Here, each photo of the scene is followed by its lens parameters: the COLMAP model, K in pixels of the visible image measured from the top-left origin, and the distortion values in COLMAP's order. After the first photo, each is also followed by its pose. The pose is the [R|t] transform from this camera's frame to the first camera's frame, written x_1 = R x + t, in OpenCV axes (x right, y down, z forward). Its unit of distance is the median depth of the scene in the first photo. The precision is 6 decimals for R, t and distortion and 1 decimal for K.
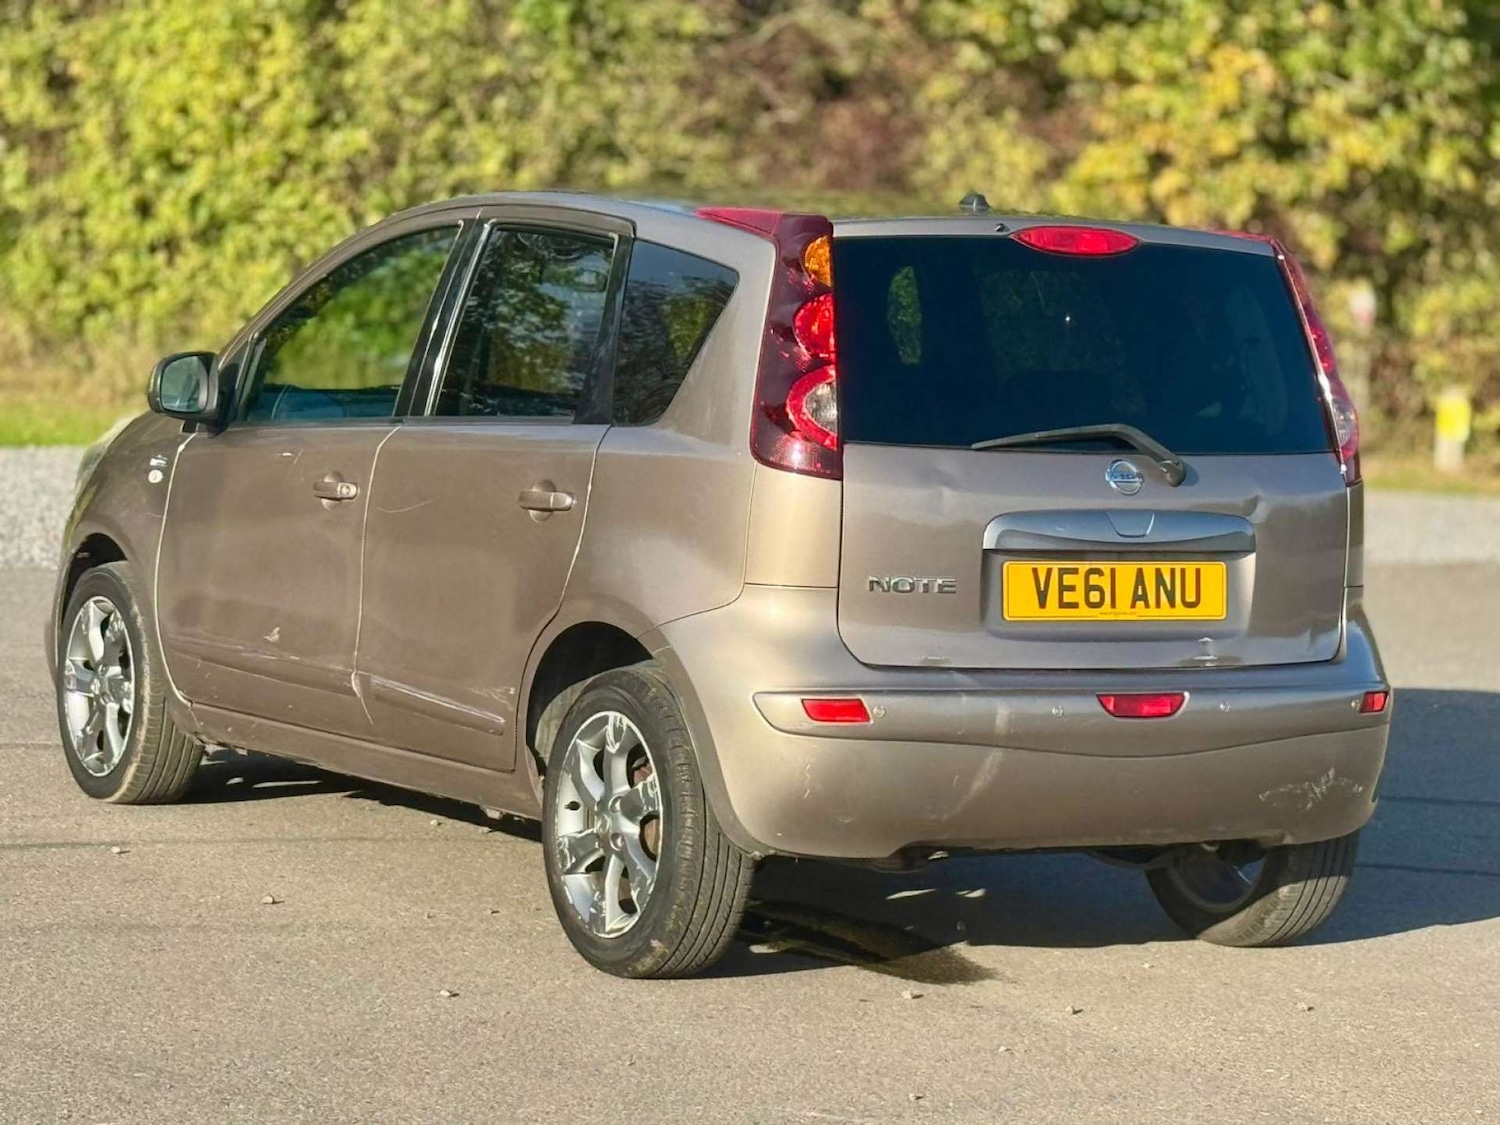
lens RADIAL K [[4609.0, 0, 750.0], [0, 4609.0, 562.5], [0, 0, 1]] dist [0.158644, -0.123907]
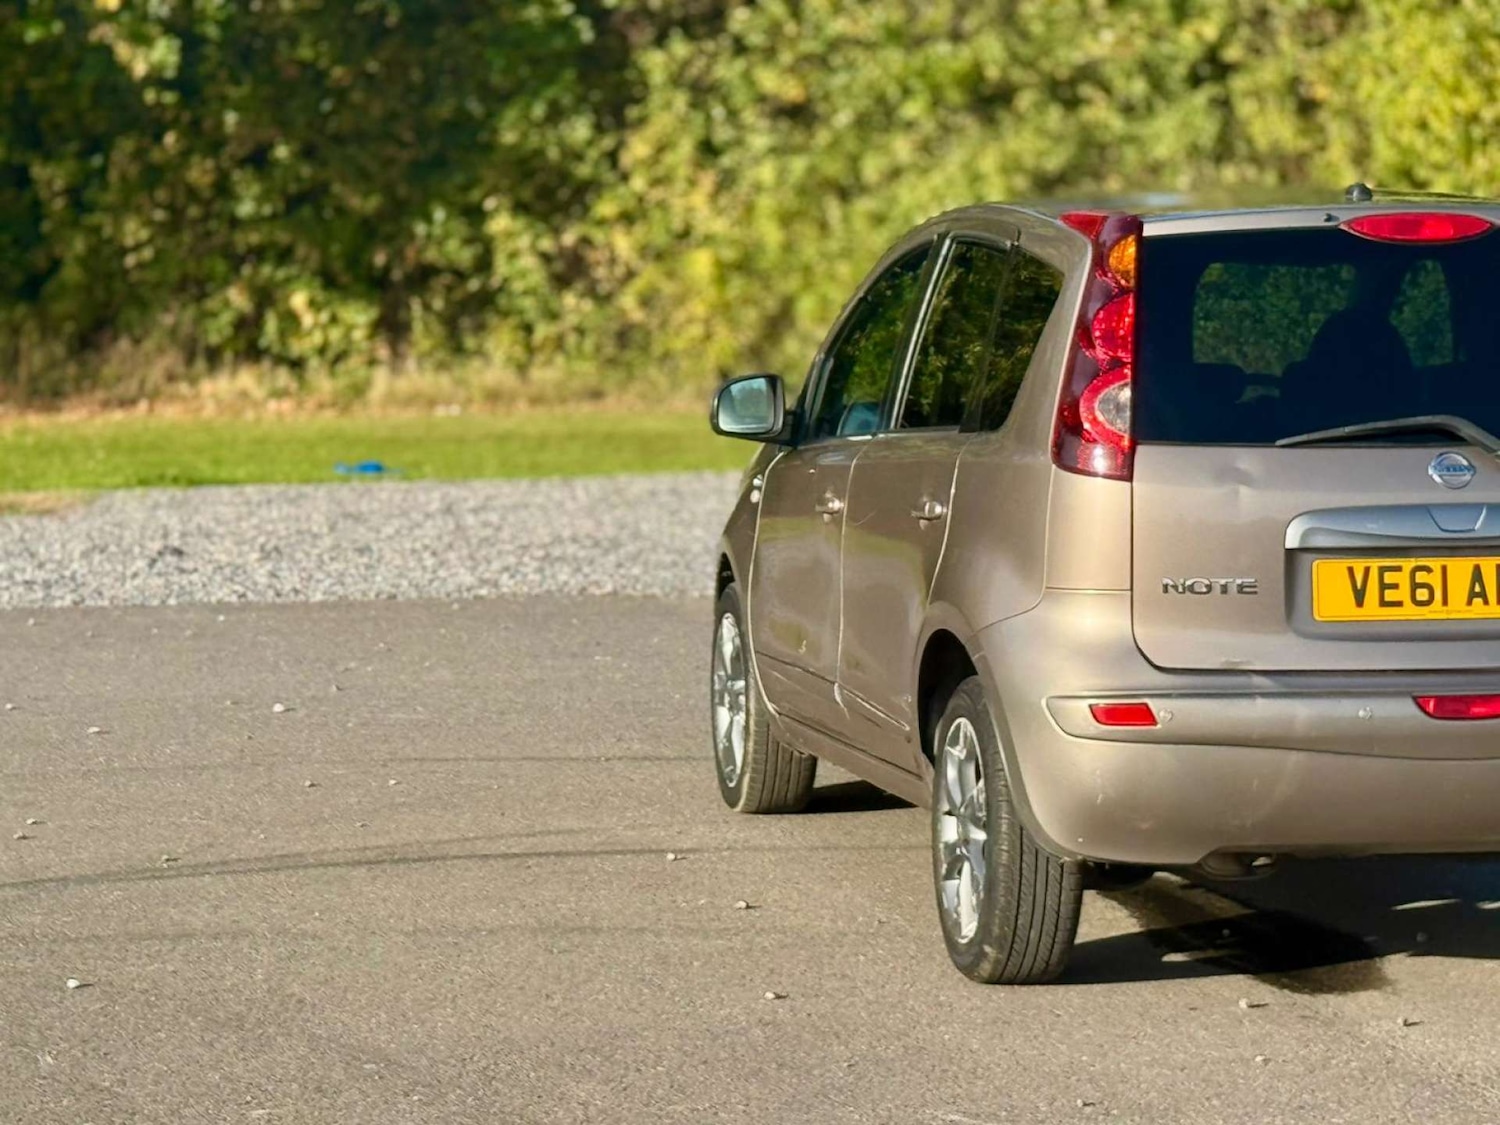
lens RADIAL K [[4609.0, 0, 750.0], [0, 4609.0, 562.5], [0, 0, 1]] dist [0.158644, -0.123907]
pose [[0.937942, -0.021116, -0.346149, 0.279027], [0.019418, 0.999776, -0.008374, 0.006074], [0.346249, 0.001133, 0.938142, 0.041843]]
